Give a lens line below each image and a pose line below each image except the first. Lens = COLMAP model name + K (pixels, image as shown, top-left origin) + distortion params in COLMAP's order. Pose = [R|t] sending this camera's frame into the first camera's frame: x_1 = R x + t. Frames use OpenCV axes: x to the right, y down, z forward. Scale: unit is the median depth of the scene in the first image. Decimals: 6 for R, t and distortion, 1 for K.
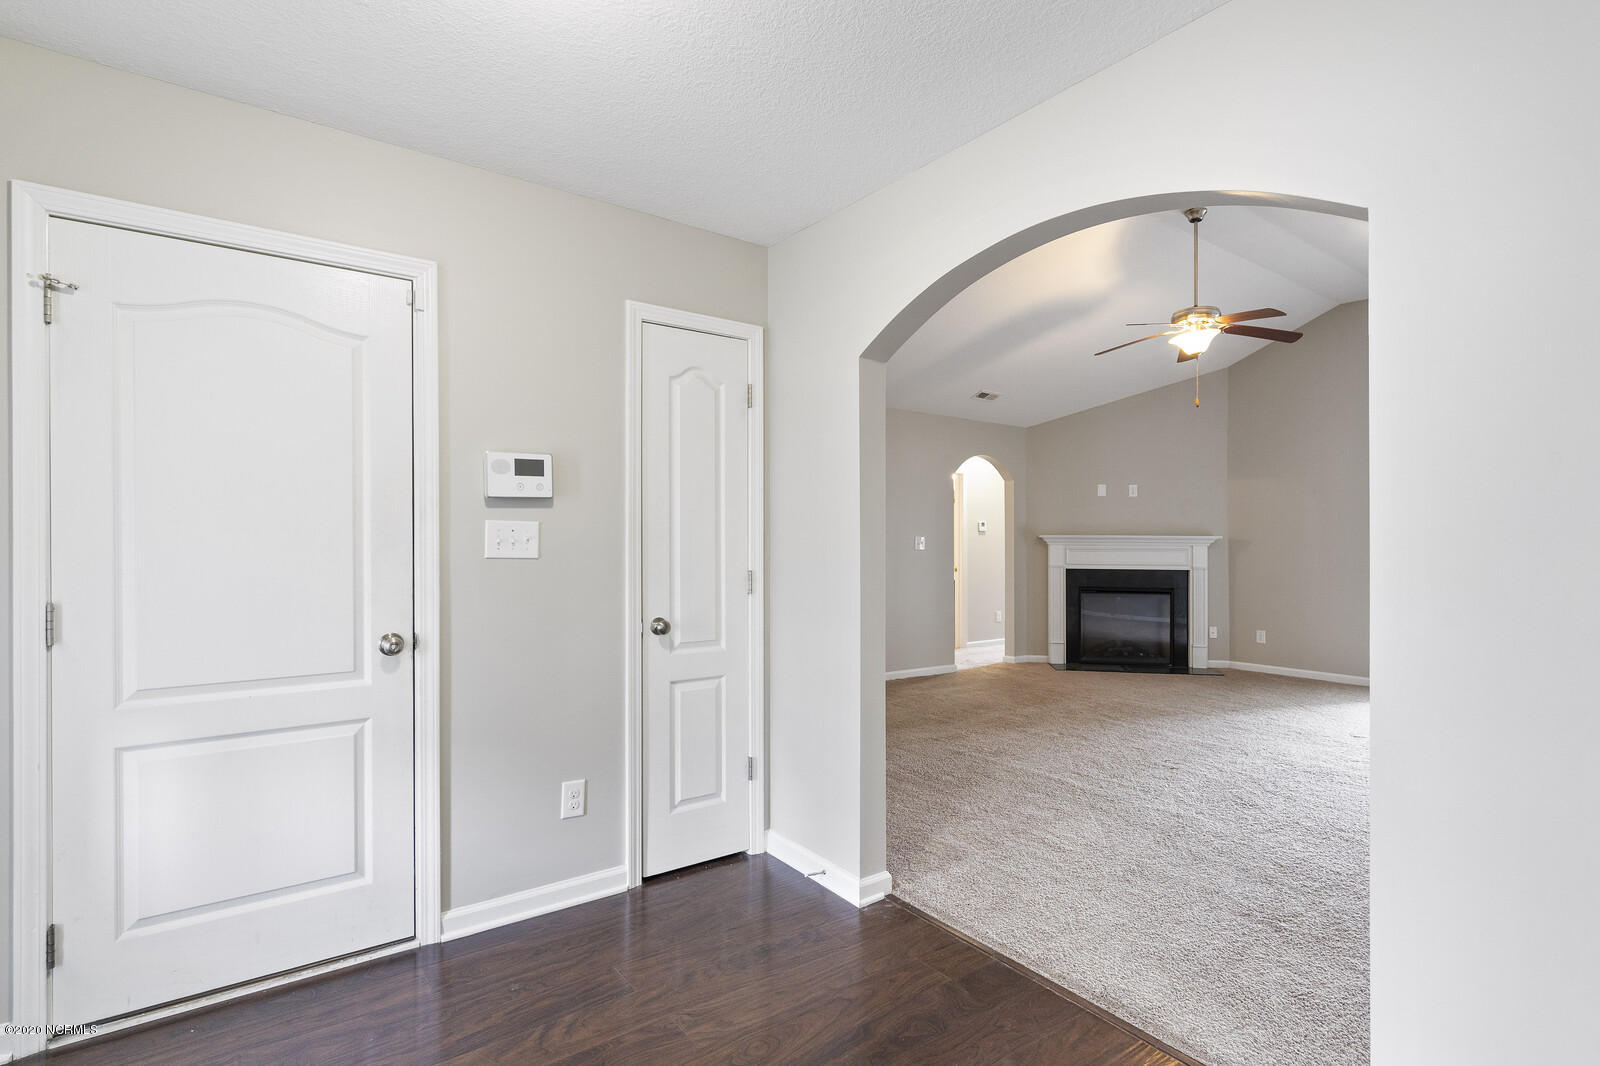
lens RADIAL K [[771.4, 0, 806.1], [0, 771.4, 534.1], [0, 0, 1]] dist [0.001465, 0.000345]
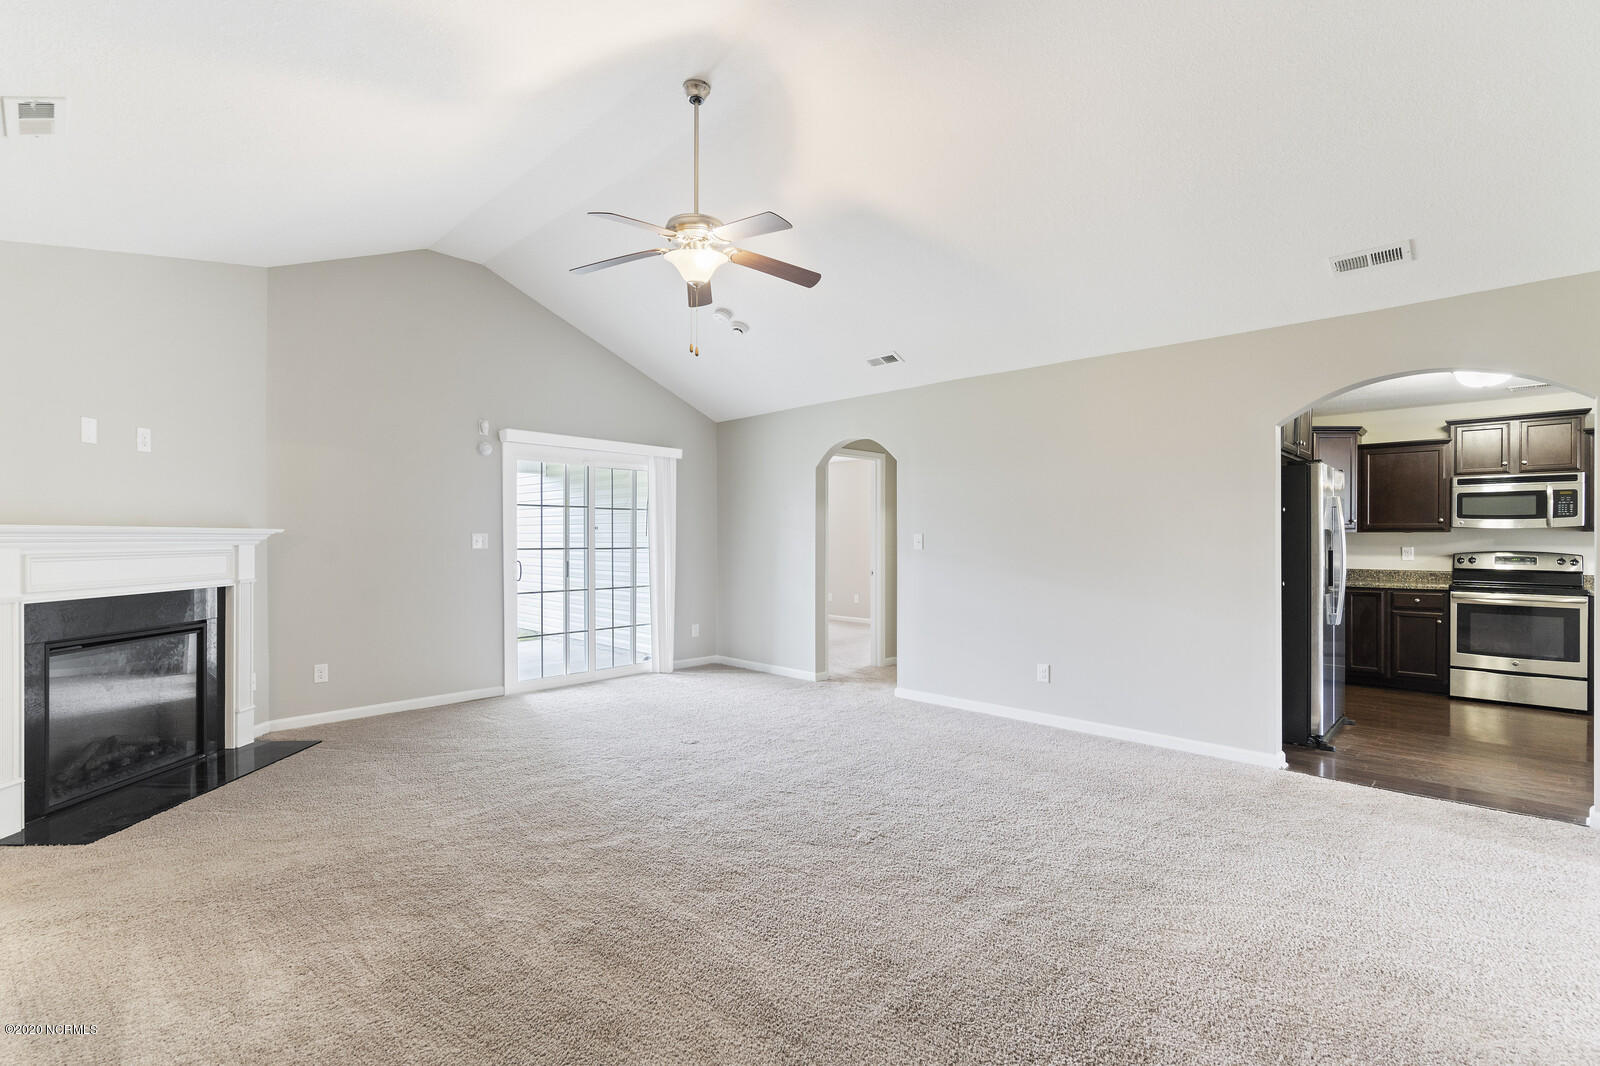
lens RADIAL K [[738.6, 0, 762.8], [0, 738.6, 538.7], [0, 0, 1]] dist [0.002513, 0.001202]
pose [[-0.125924, -0.008547, 0.992003, -0.120077], [-0.006922, 0.999946, 0.007737, 0.003048], [-0.992016, -0.005892, -0.125976, 0.664630]]
